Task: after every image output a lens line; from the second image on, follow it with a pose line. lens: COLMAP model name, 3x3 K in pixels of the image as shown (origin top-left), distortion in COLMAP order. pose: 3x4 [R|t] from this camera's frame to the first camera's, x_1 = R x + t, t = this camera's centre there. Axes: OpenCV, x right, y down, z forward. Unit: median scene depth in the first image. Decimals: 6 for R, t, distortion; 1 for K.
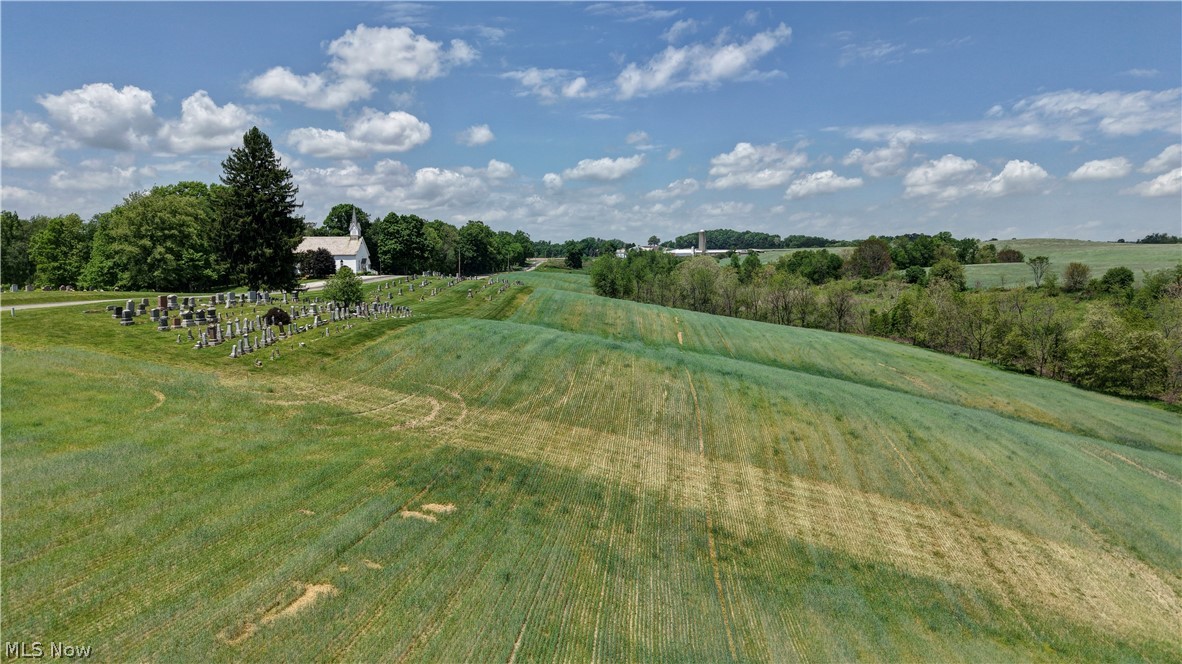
lens RADIAL K [[926.6, 0, 591.0], [0, 926.6, 332.0], [0, 0, 1]] dist [0.048330, -0.000683]
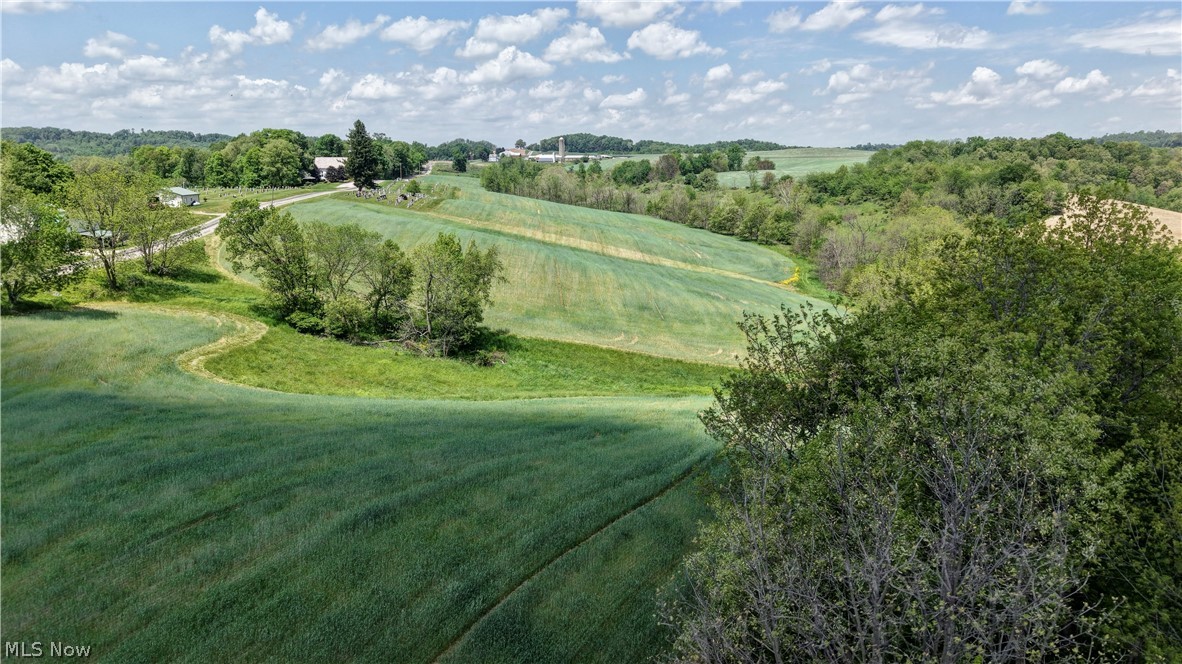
lens RADIAL K [[926.6, 0, 591.0], [0, 926.6, 332.0], [0, 0, 1]] dist [0.048330, -0.000683]
pose [[0.989782, -0.022564, 0.140790, -0.031401], [0.007332, 0.994148, 0.107782, 0.018107], [-0.142398, -0.105648, 0.984155, -0.395572]]
